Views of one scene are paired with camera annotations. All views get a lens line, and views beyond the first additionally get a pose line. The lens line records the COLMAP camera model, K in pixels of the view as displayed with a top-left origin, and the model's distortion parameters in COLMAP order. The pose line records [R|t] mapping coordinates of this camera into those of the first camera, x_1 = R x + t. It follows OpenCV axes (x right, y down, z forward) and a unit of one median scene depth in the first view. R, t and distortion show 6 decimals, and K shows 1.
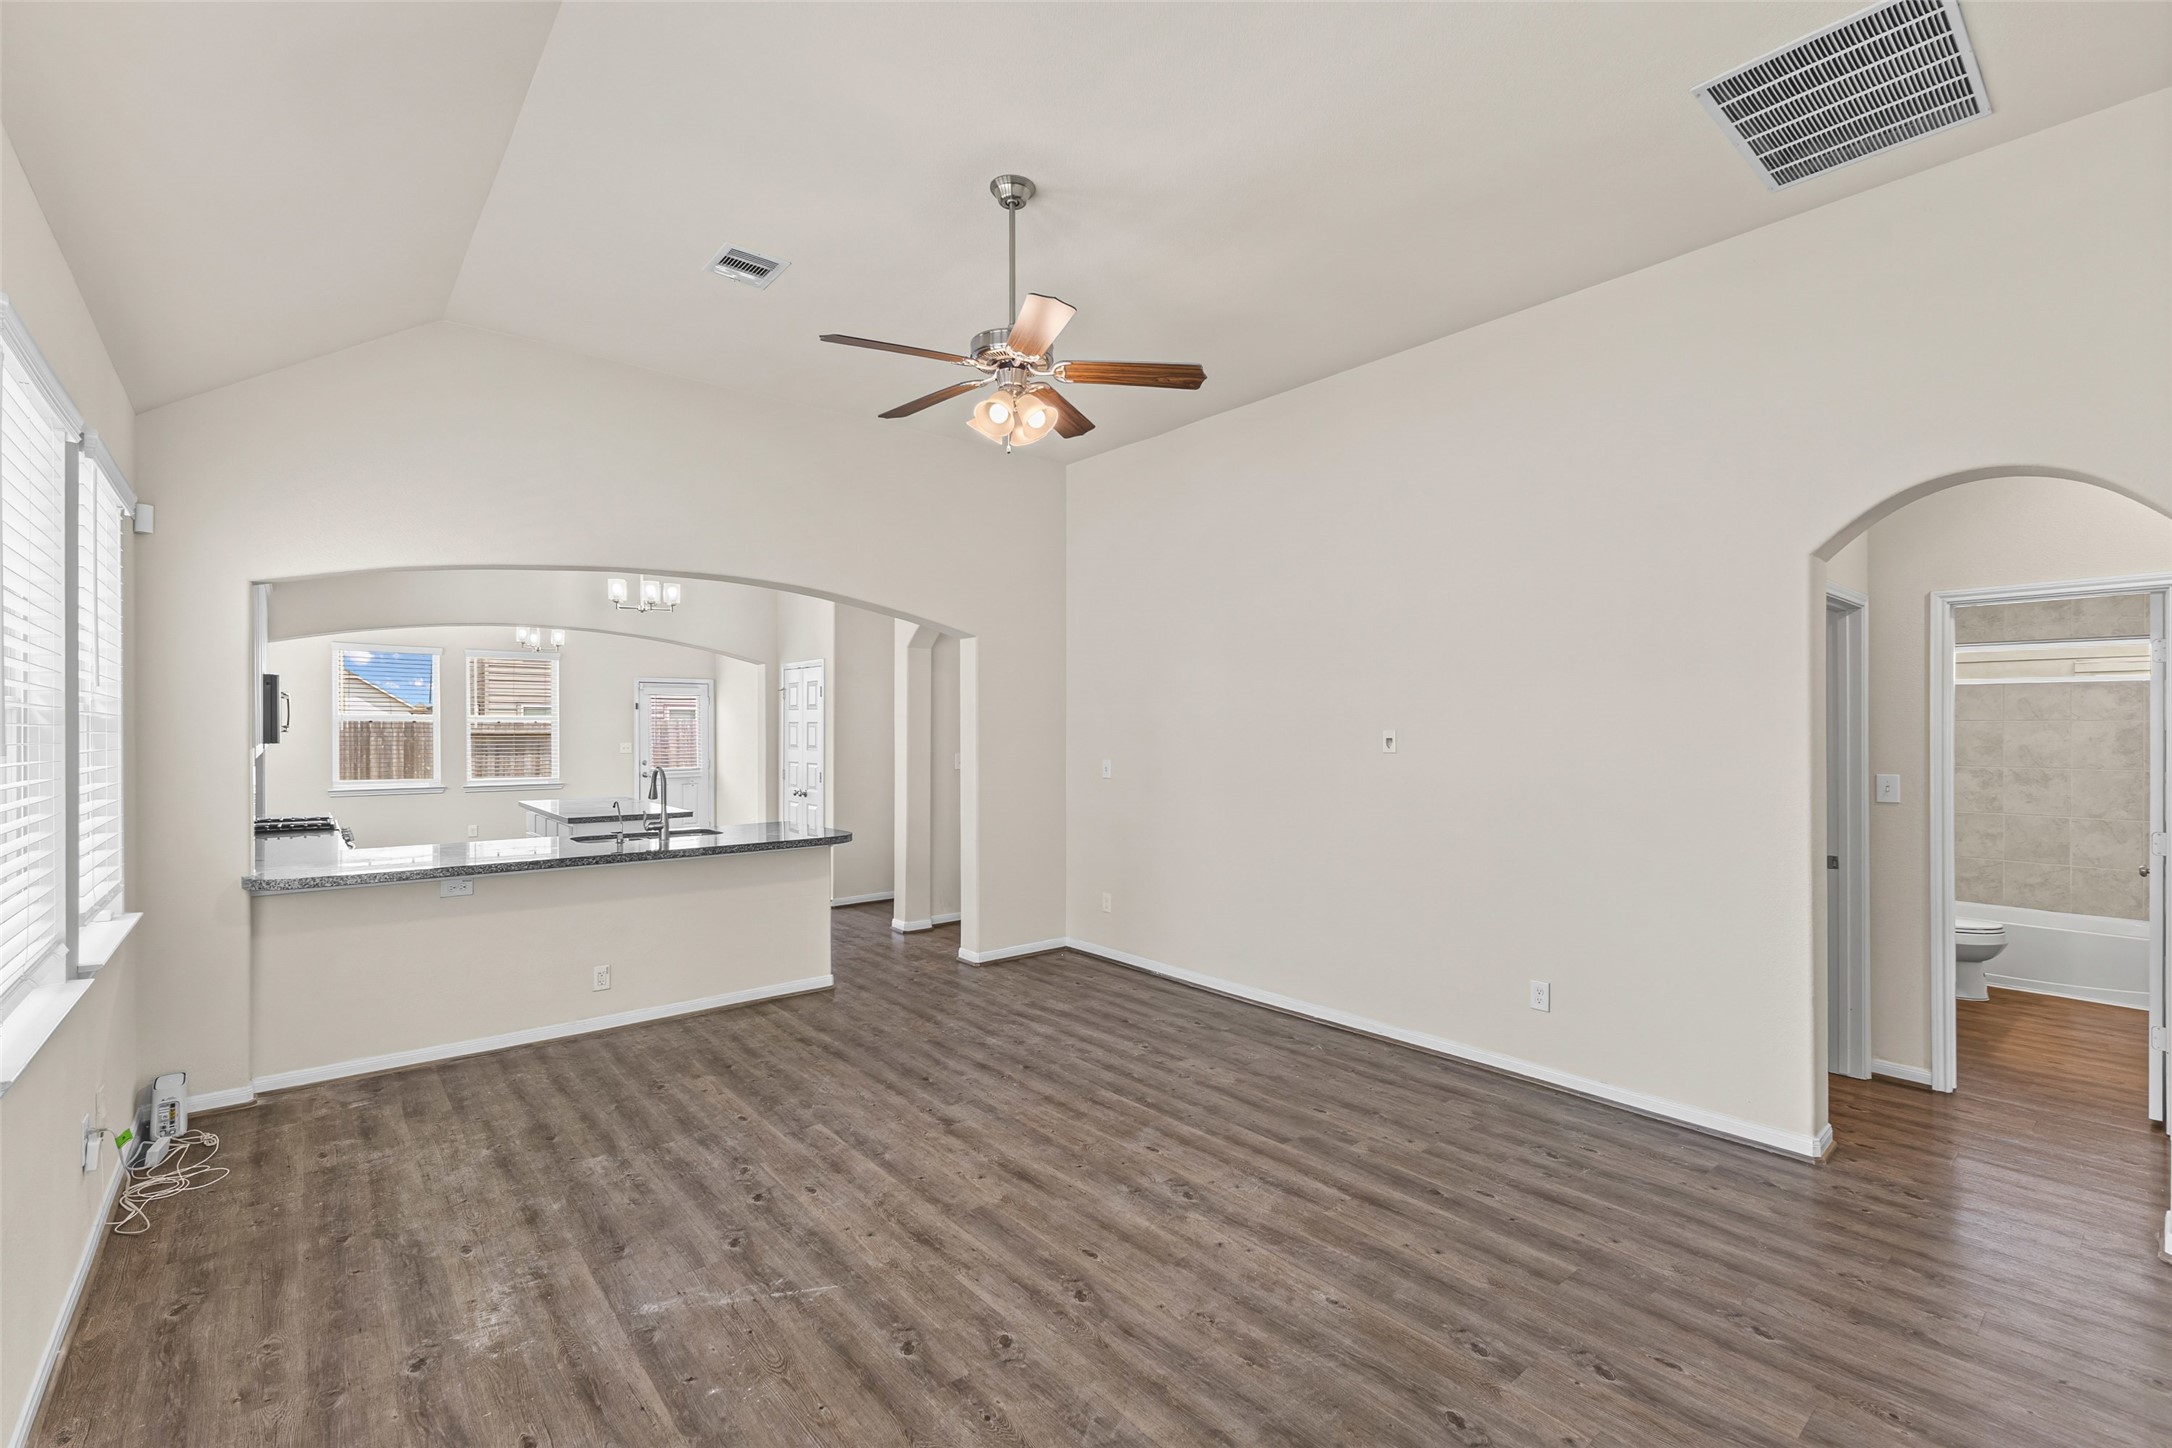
lens RADIAL K [[935.4, 0, 1102.6], [0, 935.4, 737.6], [0, 0, 1]] dist [0.016420, -0.002965]
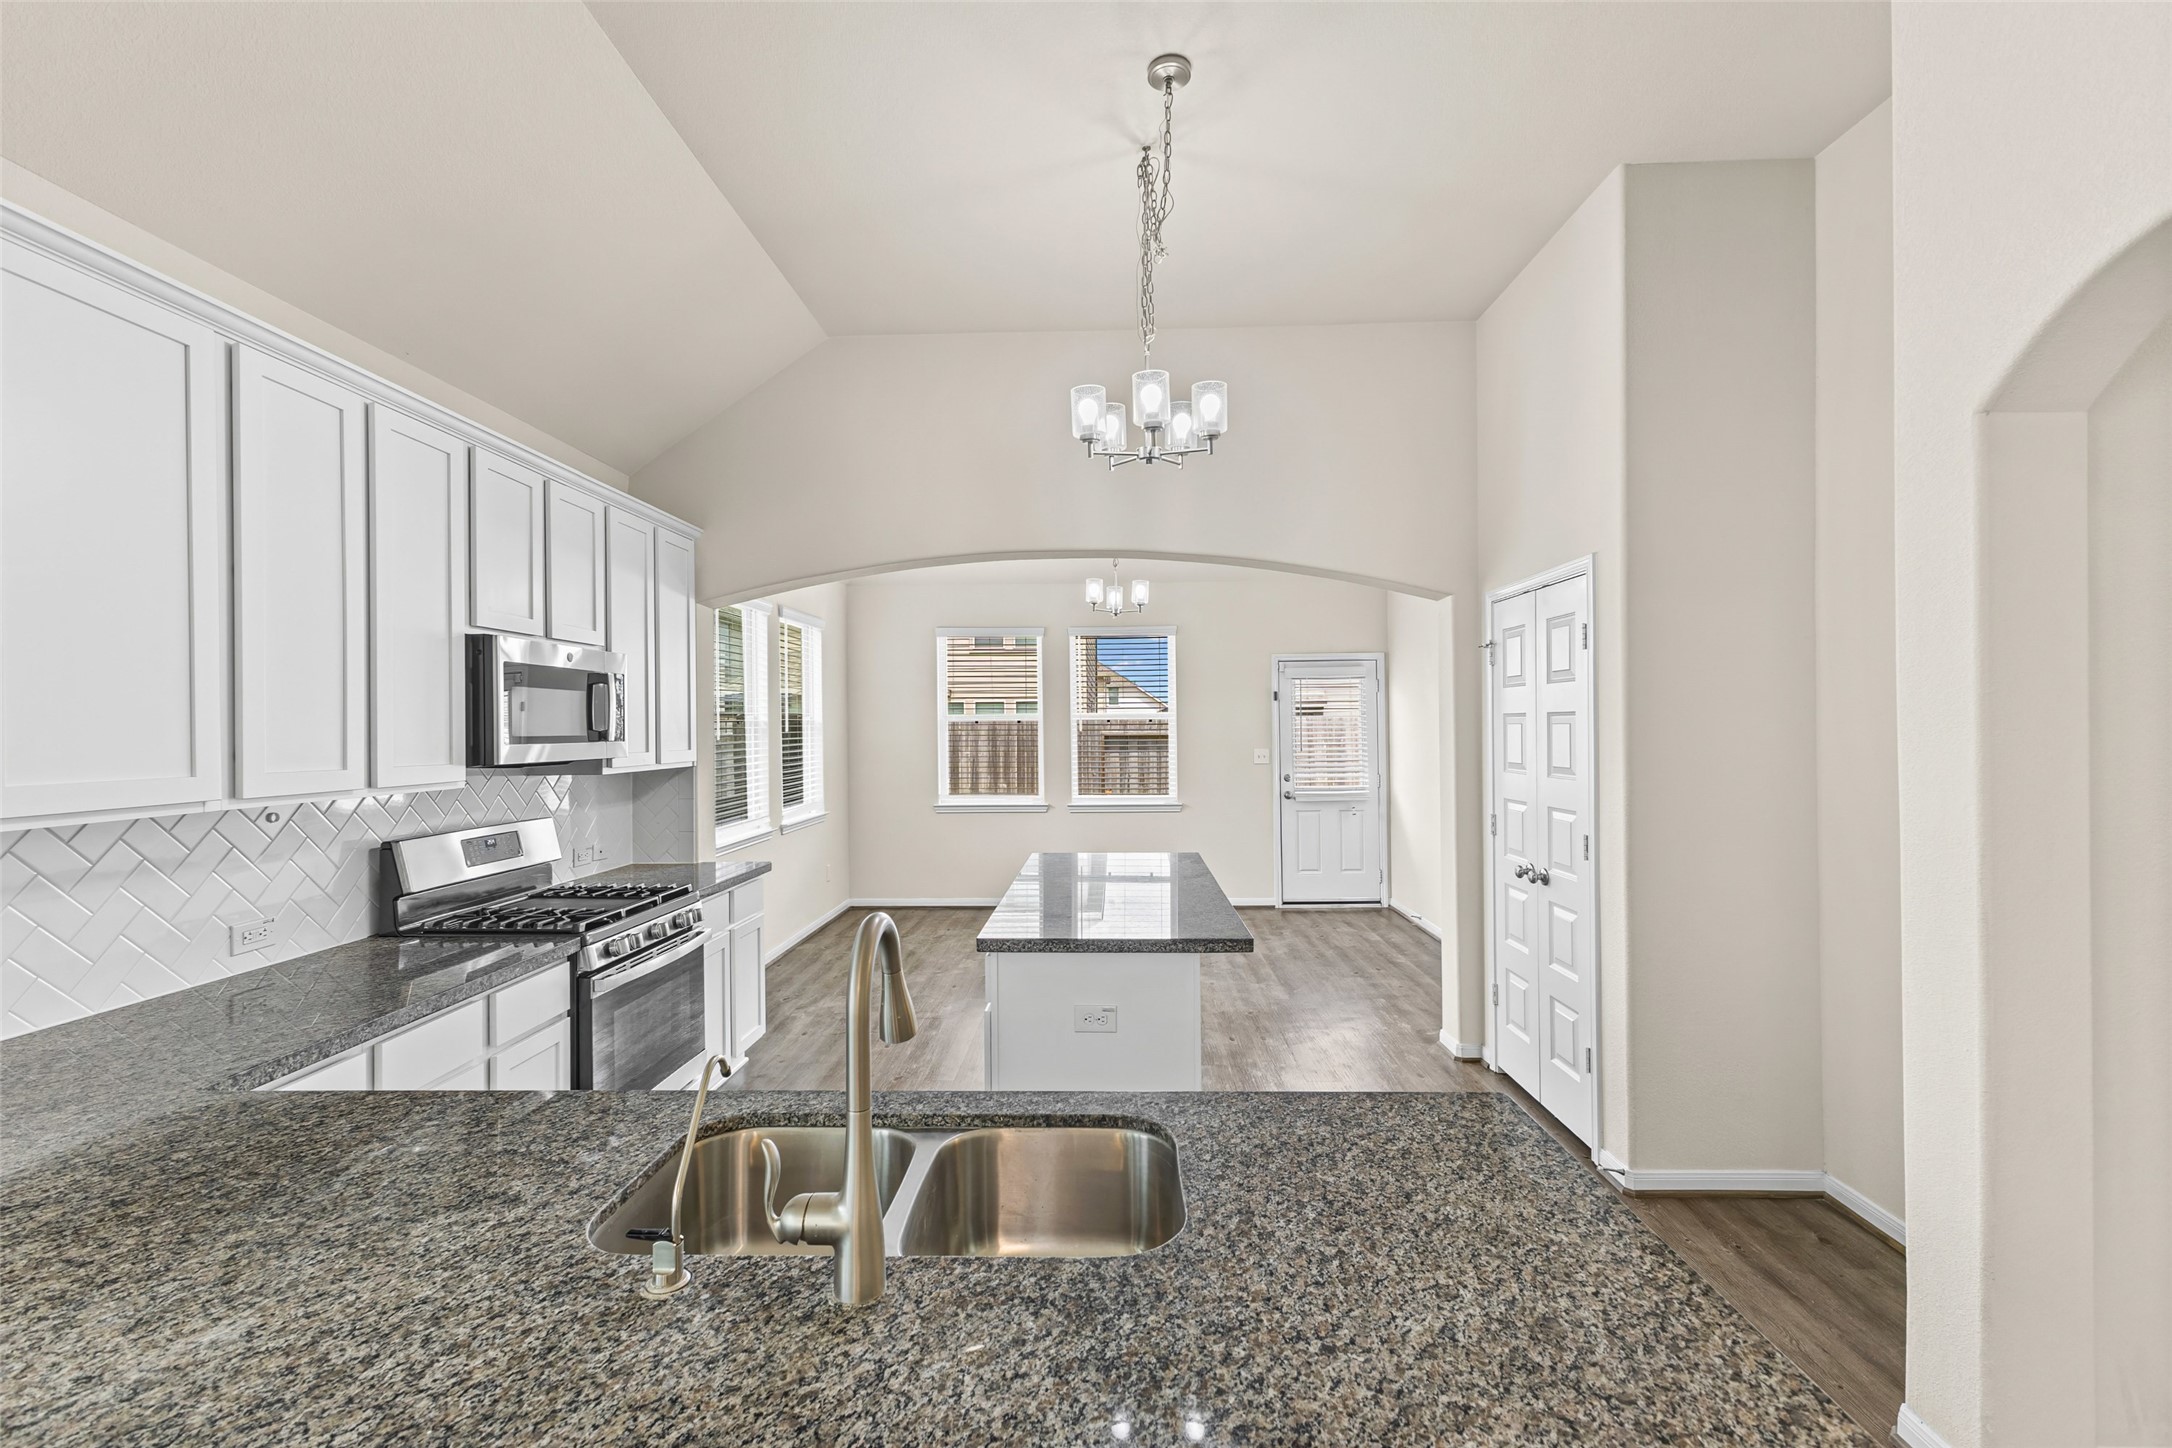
lens RADIAL K [[935.4, 0, 1086.2], [0, 935.4, 721.1], [0, 0, 1]] dist [0.016420, -0.002965]
pose [[0.739241, -0.011602, -0.673341, -0.404280], [0.001729, 0.999881, -0.015329, -0.014201], [0.673438, 0.010168, 0.739174, 1.197182]]
